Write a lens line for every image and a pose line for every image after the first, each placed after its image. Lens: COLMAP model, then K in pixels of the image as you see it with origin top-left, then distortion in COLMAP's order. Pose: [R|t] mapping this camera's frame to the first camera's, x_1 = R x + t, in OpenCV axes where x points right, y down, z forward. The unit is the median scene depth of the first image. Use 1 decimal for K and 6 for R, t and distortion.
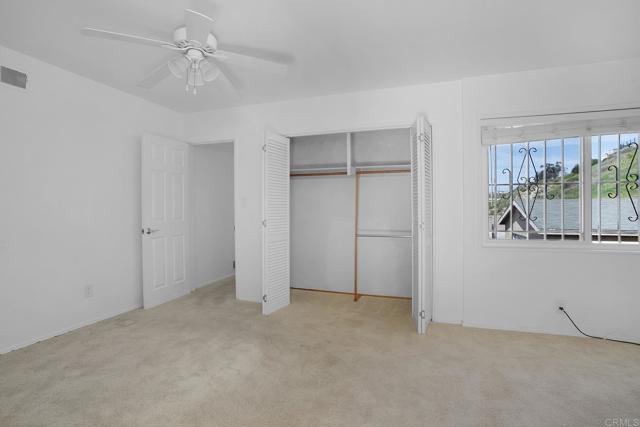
lens RADIAL K [[308.6, 0, 320.5], [0, 308.6, 208.9], [0, 0, 1]] dist [-0.004609, -0.000461]
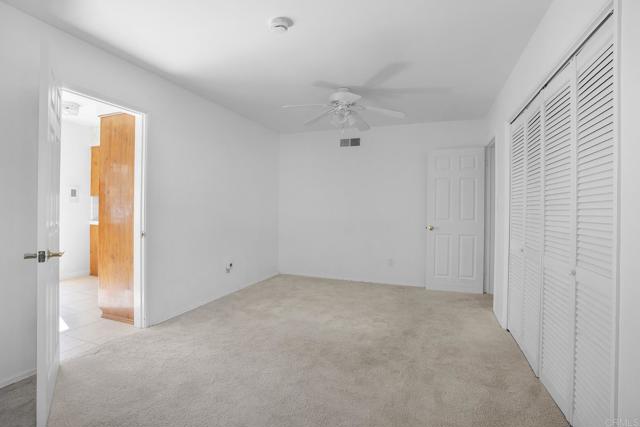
lens RADIAL K [[308.6, 0, 320.5], [0, 308.6, 212.6], [0, 0, 1]] dist [-0.004609, -0.000461]
pose [[-0.009115, 0.017202, -0.999810, 0.783883], [-0.009385, 0.999807, 0.017288, -0.007946], [0.999914, 0.009540, -0.008952, 0.638708]]
